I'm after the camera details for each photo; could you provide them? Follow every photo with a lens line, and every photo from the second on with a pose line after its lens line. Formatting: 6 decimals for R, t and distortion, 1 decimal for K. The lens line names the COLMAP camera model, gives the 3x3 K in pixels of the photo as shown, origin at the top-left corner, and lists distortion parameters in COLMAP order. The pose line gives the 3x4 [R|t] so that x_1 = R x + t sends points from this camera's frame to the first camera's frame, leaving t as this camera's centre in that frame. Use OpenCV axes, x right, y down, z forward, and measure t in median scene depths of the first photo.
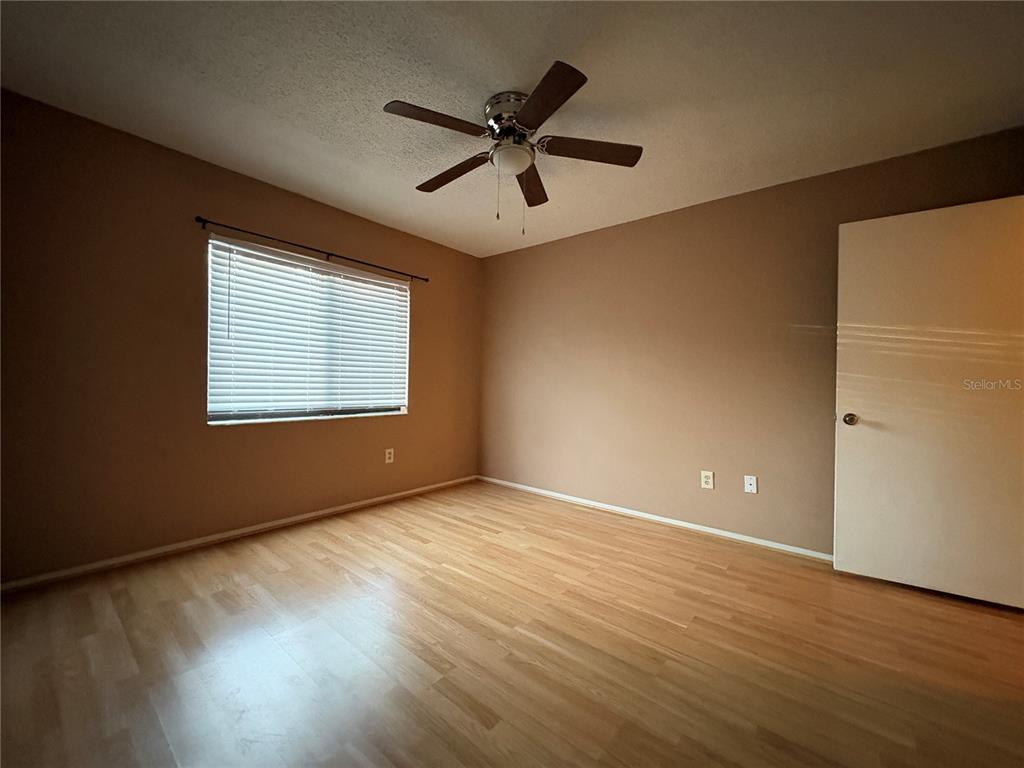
lens RADIAL K [[405.2, 0, 508.9], [0, 405.2, 382.4], [0, 0, 1]] dist [0.000213, 0.000237]
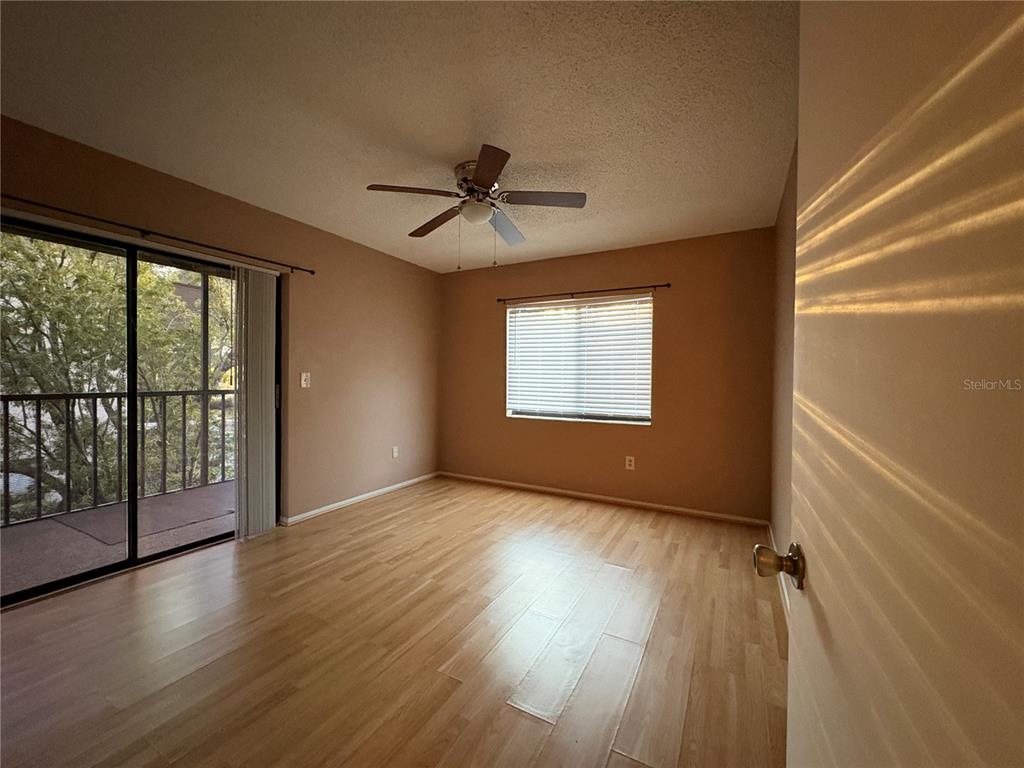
lens RADIAL K [[405.2, 0, 513.8], [0, 405.2, 384.8], [0, 0, 1]] dist [0.000213, 0.000237]
pose [[0.185979, -0.005136, -0.982540, 0.772381], [-0.006385, 0.999959, -0.006435, -0.015461], [0.982533, 0.007471, 0.185939, 0.566195]]
